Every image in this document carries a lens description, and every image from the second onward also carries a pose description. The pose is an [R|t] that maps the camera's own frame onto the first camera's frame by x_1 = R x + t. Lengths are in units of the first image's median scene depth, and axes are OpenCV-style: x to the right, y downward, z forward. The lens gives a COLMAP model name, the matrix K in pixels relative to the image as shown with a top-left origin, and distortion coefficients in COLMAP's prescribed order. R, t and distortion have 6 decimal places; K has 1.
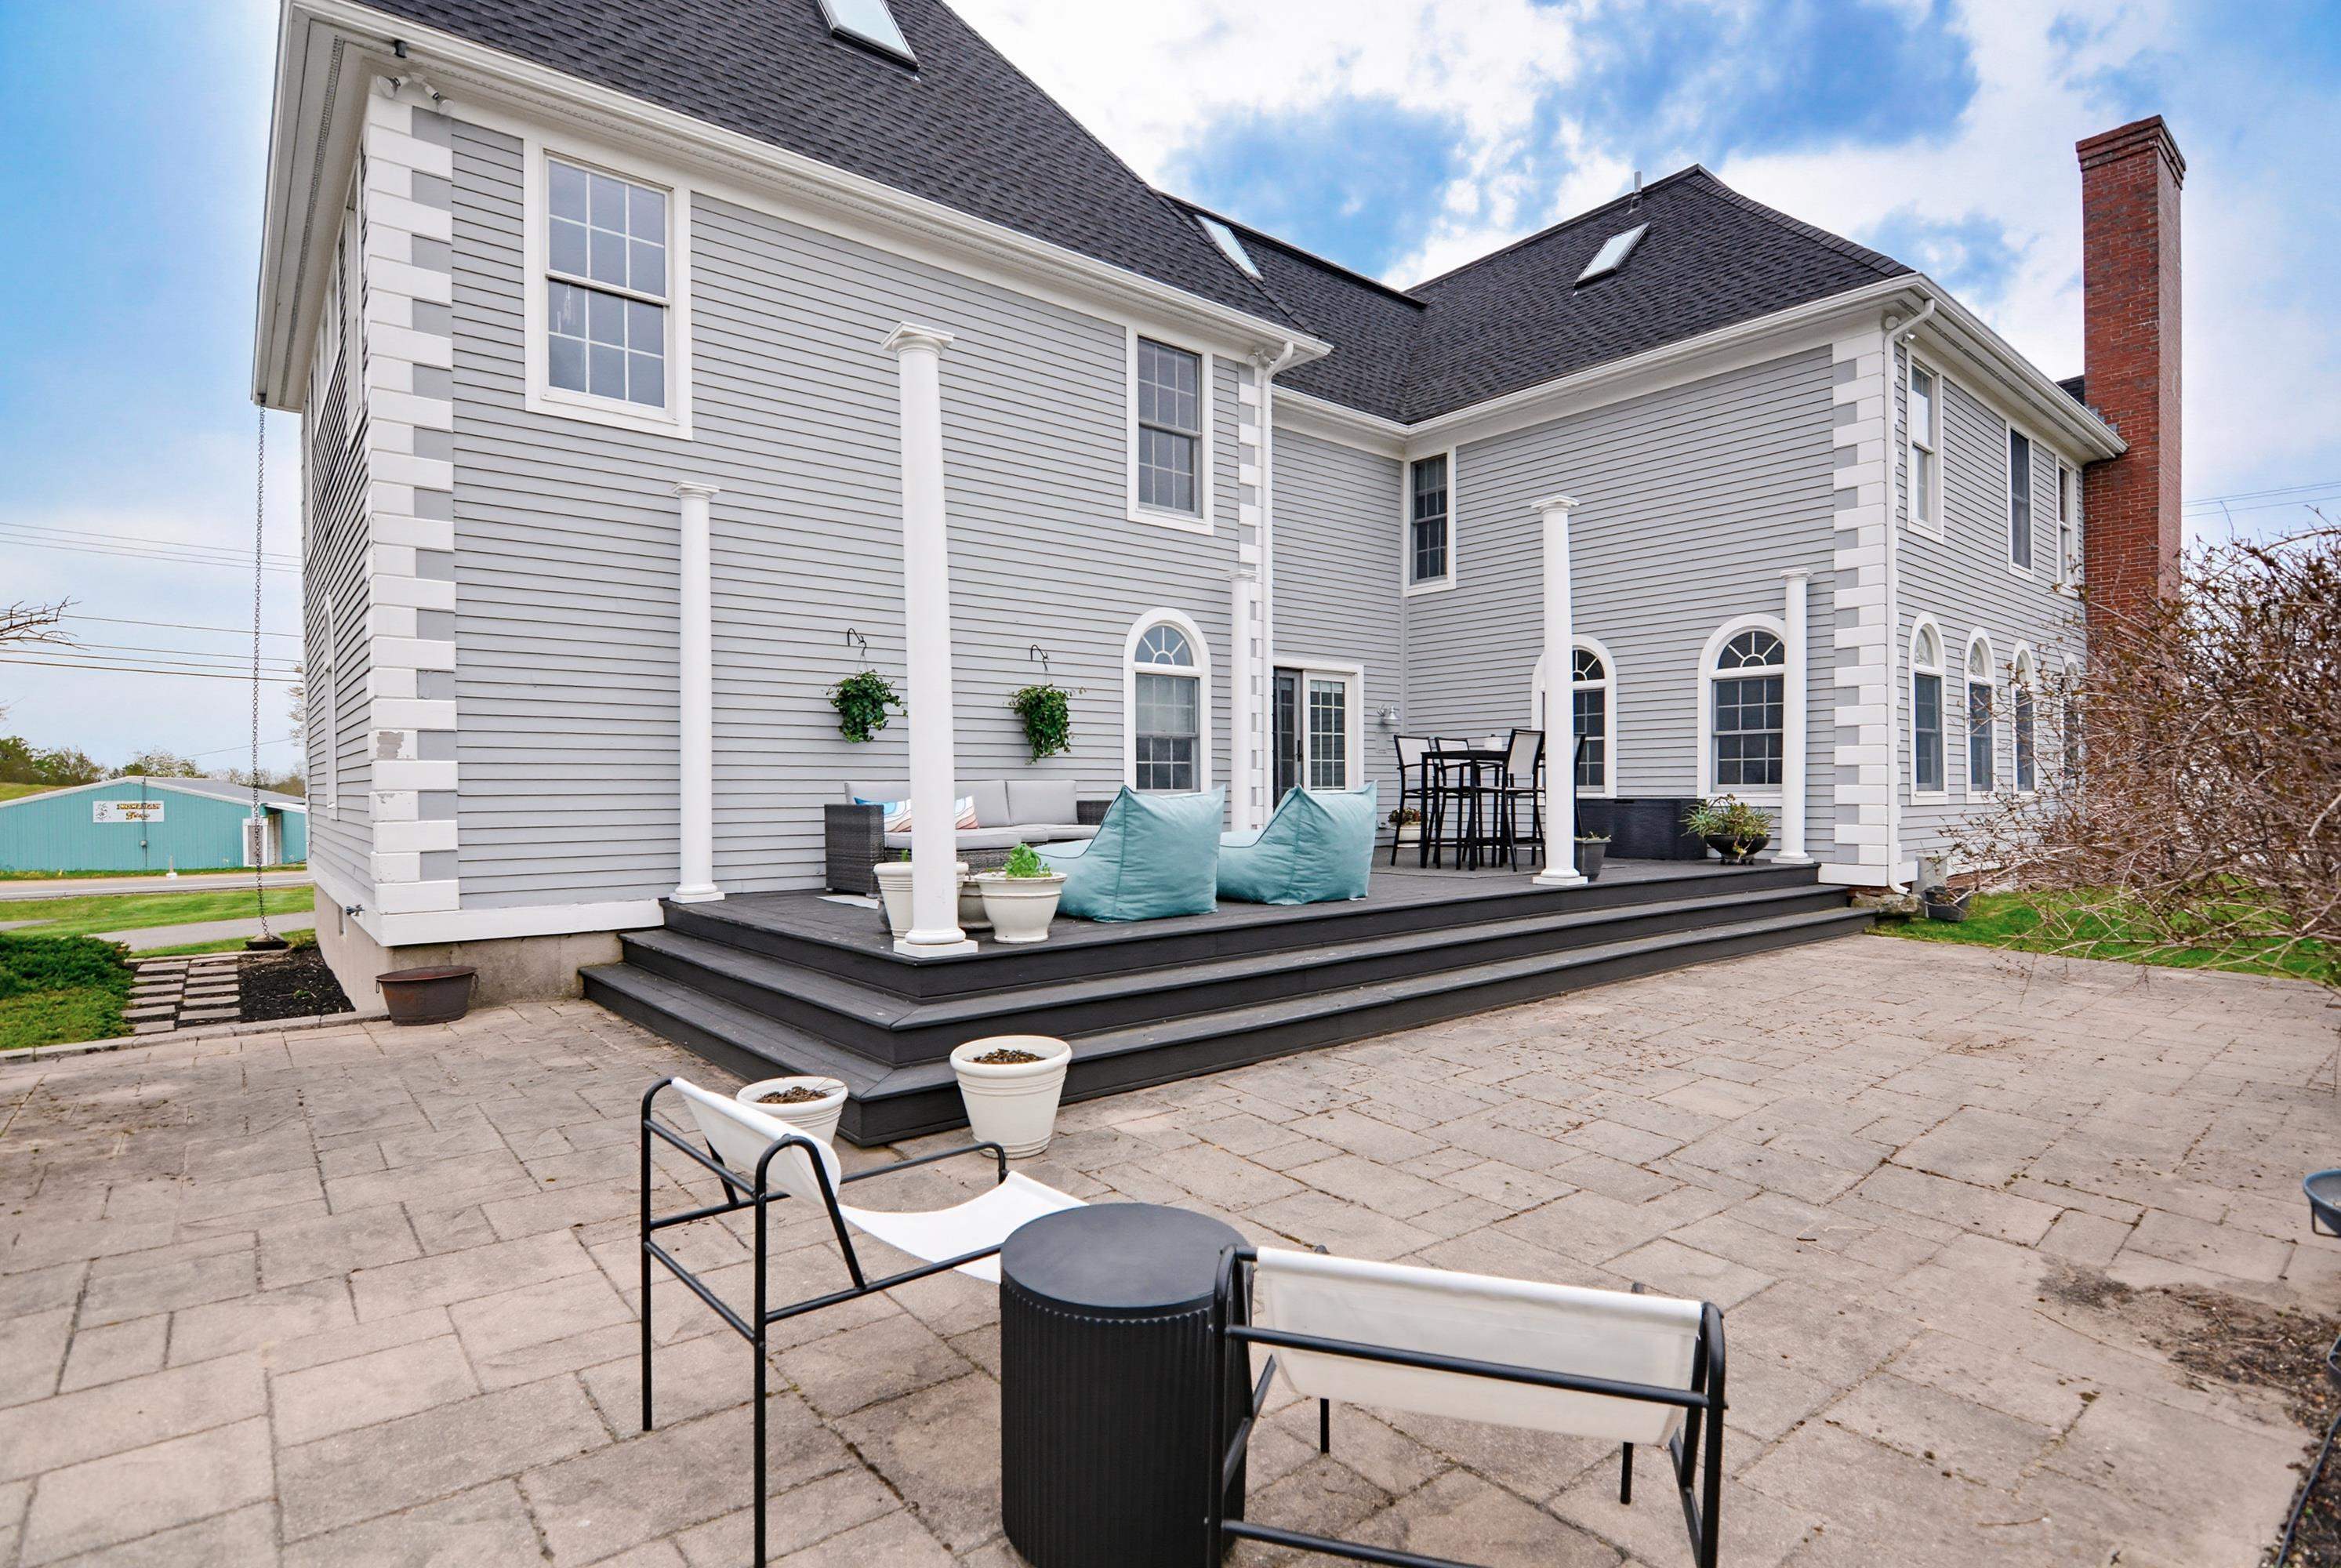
lens RADIAL K [[1150.8, 0, 1159.4], [0, 1150.8, 789.2], [0, 0, 1]] dist [-0.010221, -0.003554]
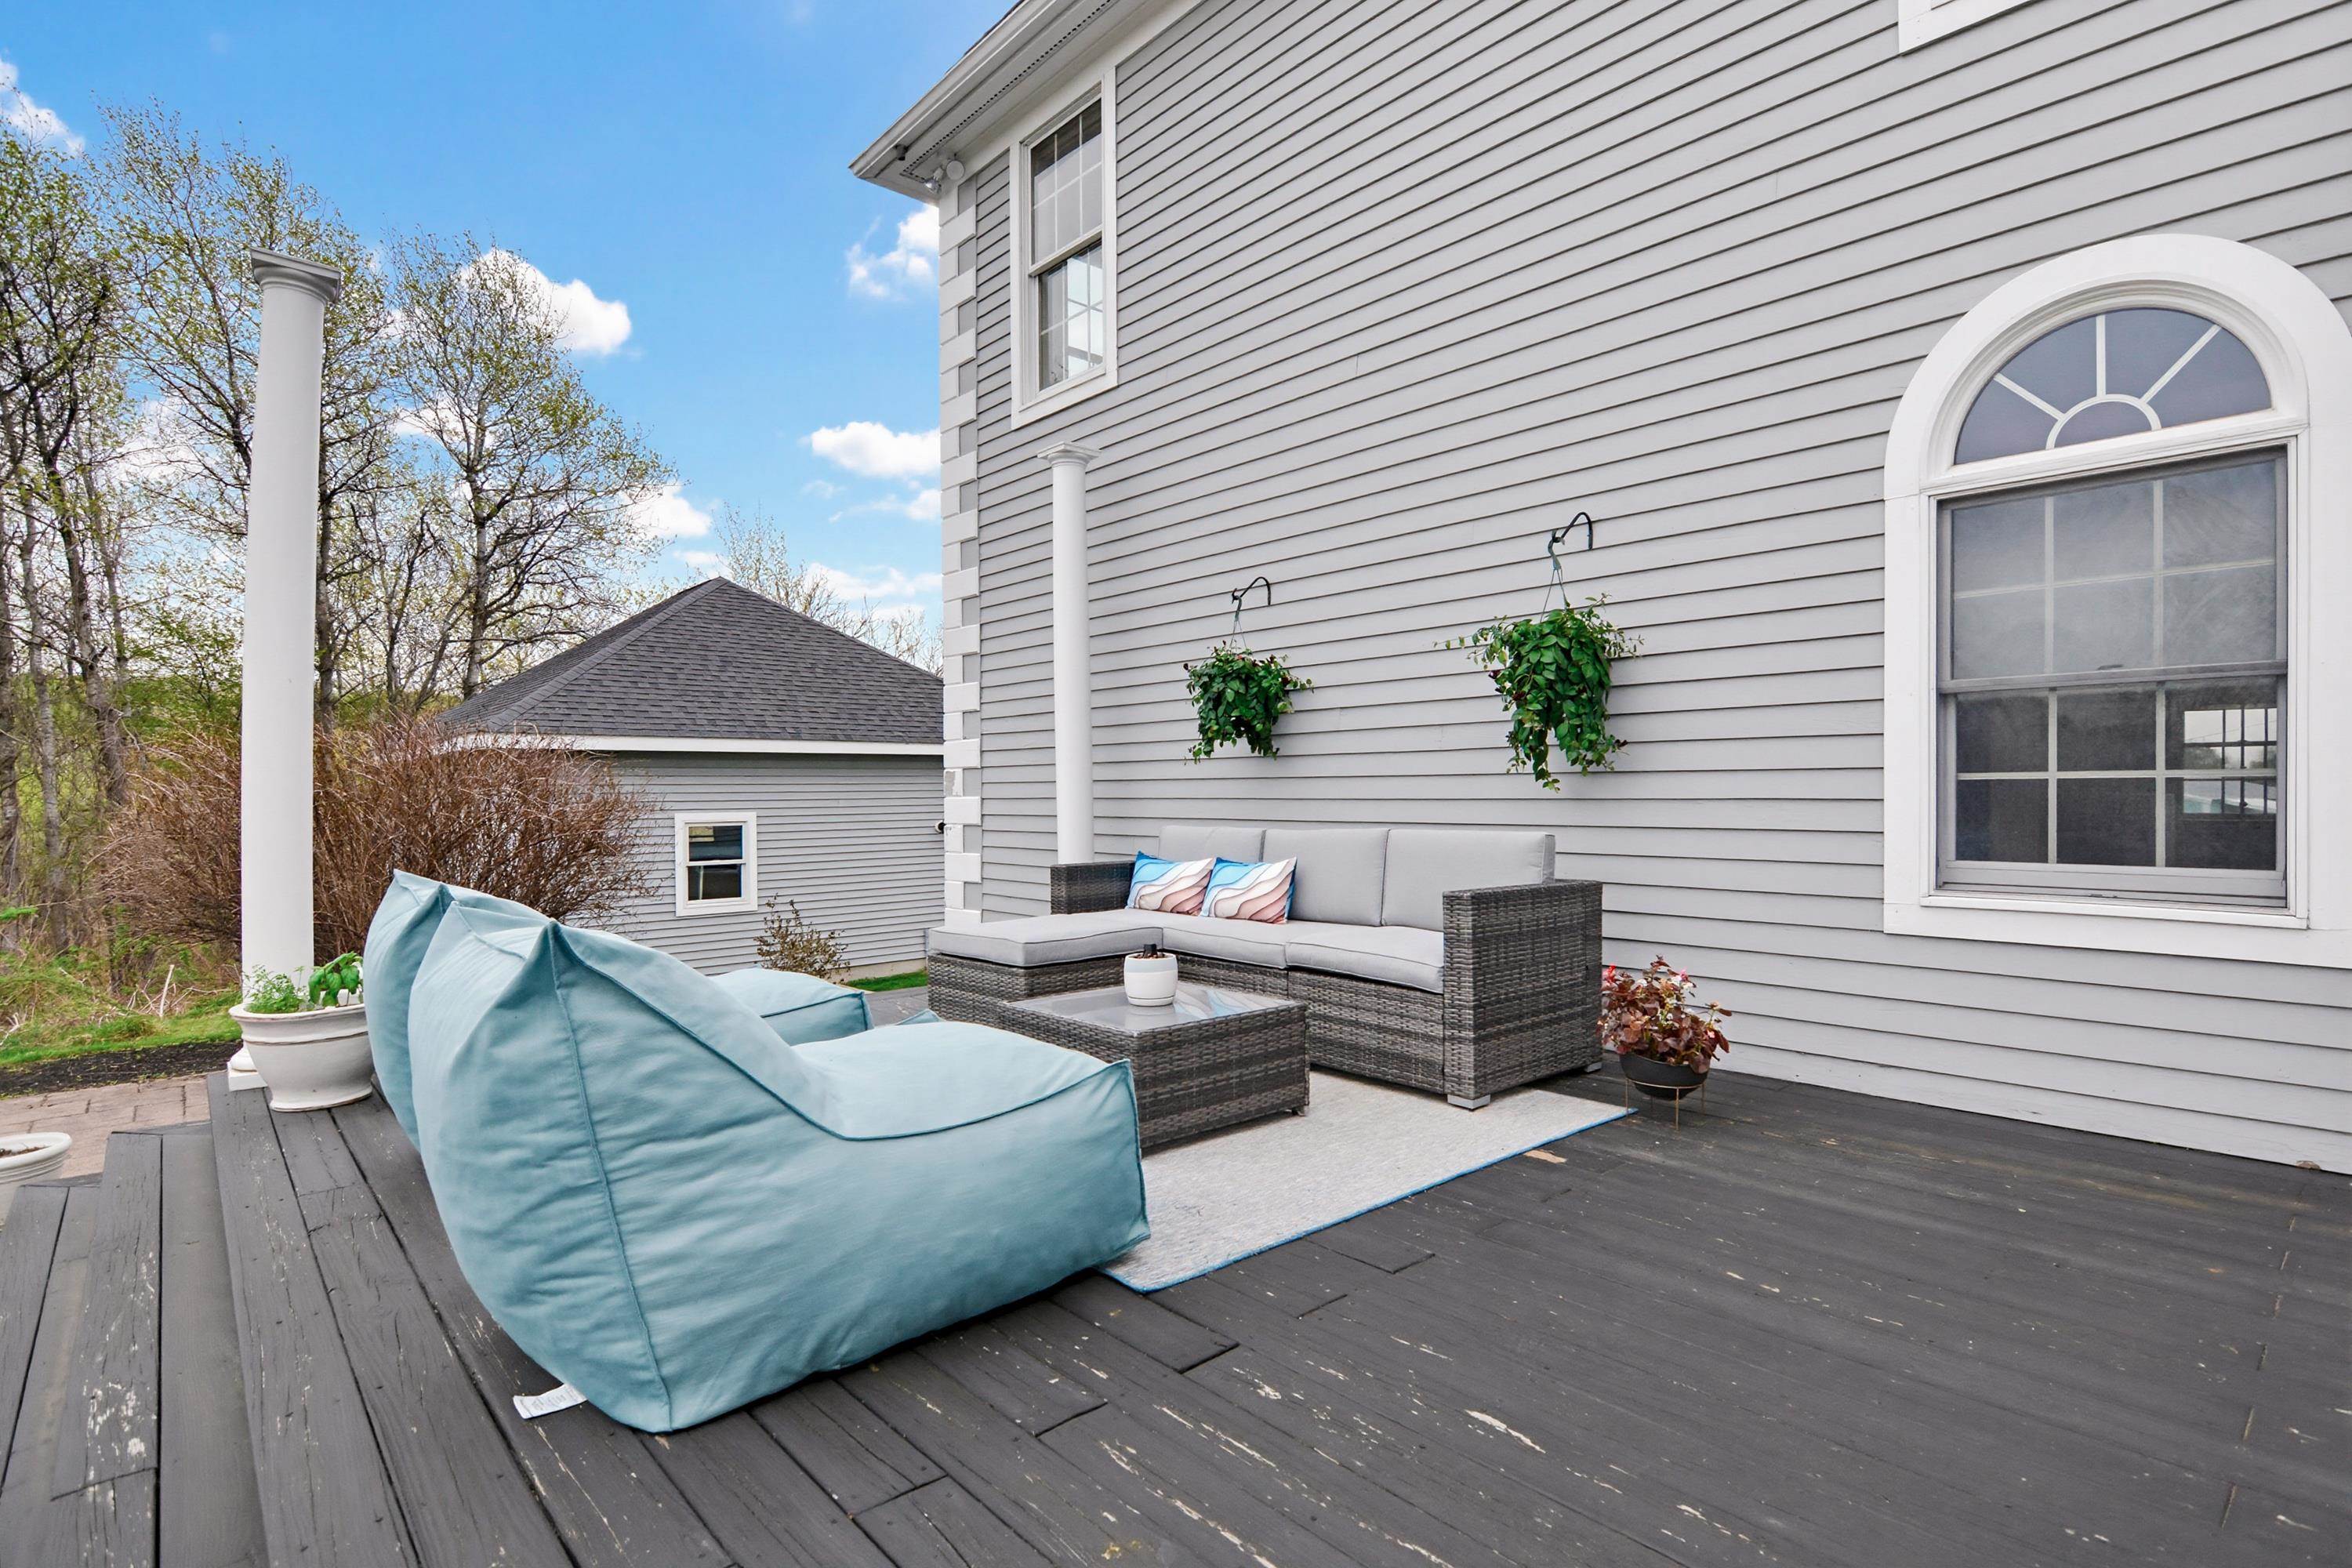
lens RADIAL K [[1156.2, 0, 1186.4], [0, 1156.2, 797.1], [0, 0, 1]] dist [-0.010221, -0.003554]
pose [[0.048282, 0.010223, -0.998781, 0.285735], [0.007970, 0.999912, 0.010620, -0.022342], [0.998802, -0.008473, 0.048196, 0.747872]]
